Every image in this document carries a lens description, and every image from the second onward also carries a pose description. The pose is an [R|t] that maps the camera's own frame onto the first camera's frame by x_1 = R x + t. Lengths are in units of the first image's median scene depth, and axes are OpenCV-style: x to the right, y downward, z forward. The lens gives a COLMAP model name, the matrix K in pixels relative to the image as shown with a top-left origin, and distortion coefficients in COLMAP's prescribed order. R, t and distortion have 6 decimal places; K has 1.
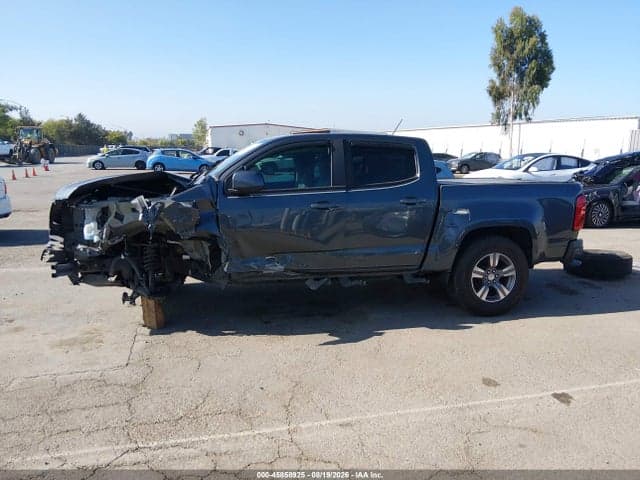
lens RADIAL K [[487.1, 0, 321.4], [0, 487.1, 236.1], [0, 0, 1]] dist [0.069621, -0.108123]
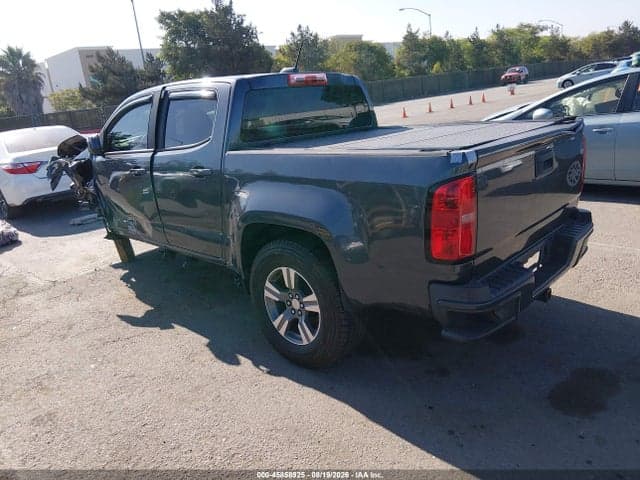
lens RADIAL K [[487.1, 0, 322.9], [0, 487.1, 245.1], [0, 0, 1]] dist [0.069621, -0.108123]
pose [[0.524151, 0.195098, -0.828977, 0.873959], [-0.043460, 0.978265, 0.202754, -0.116675], [0.850516, -0.070246, 0.521237, 0.729035]]
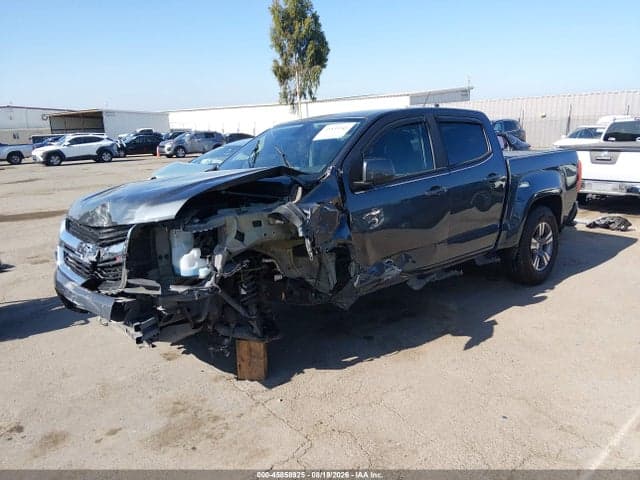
lens RADIAL K [[487.1, 0, 321.4], [0, 487.1, 240.8], [0, 0, 1]] dist [0.069621, -0.108123]
pose [[0.893234, -0.139778, 0.427311, -0.508472], [0.120028, 0.990085, 0.072966, -0.058299], [-0.433273, -0.013887, 0.901156, 0.271499]]
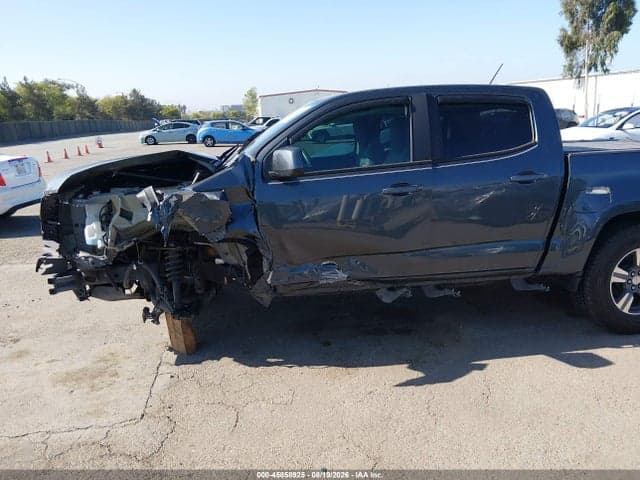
lens RADIAL K [[487.1, 0, 322.7], [0, 487.1, 240.6], [0, 0, 1]] dist [0.069621, -0.108123]
pose [[0.994163, -0.016917, -0.106558, -0.031895], [0.024753, 0.997050, 0.072648, -0.039128], [0.105015, -0.074862, 0.991649, 0.245277]]
